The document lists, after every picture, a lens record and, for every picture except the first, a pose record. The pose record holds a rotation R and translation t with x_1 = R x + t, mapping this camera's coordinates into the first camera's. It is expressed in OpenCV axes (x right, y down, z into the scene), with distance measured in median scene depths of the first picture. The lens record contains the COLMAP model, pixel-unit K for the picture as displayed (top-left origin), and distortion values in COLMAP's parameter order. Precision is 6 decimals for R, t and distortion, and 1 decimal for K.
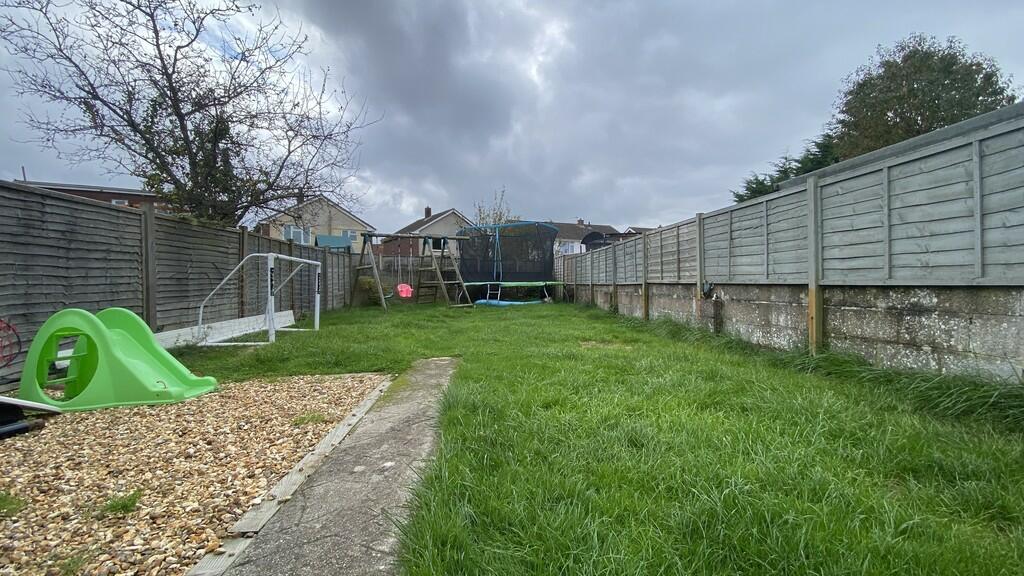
lens RADIAL K [[411.6, 0, 508.2], [0, 411.6, 286.8], [0, 0, 1]] dist [0.022918, -0.024615]
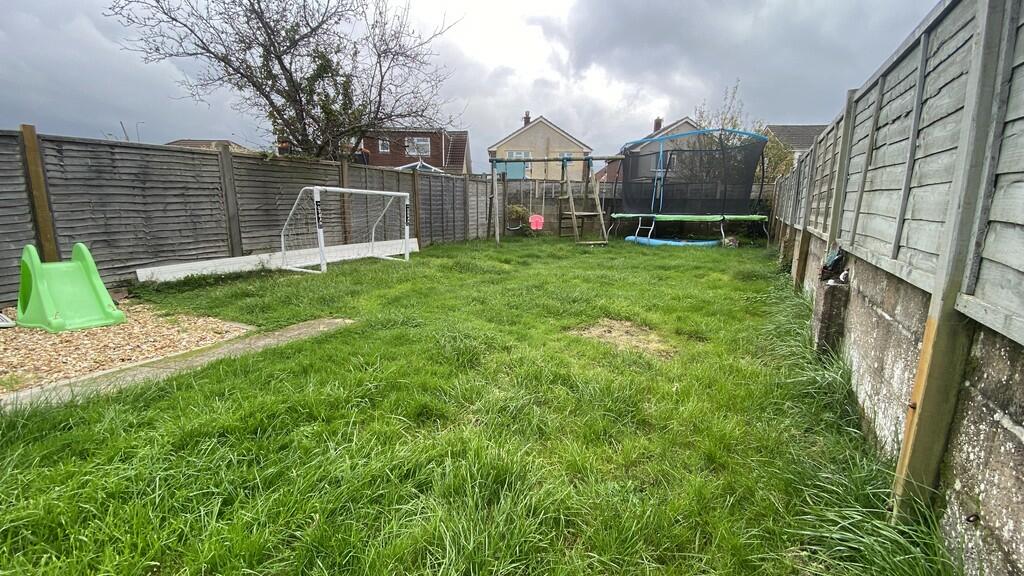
lens RADIAL K [[412.4, 0, 507.6], [0, 412.4, 289.8], [0, 0, 1]] dist [0.022419, -0.021559]
pose [[0.824283, 0.130837, -0.550853, 0.418765], [-0.022489, 0.979731, 0.199051, -0.045470], [0.565731, -0.151686, 0.810518, 0.390846]]
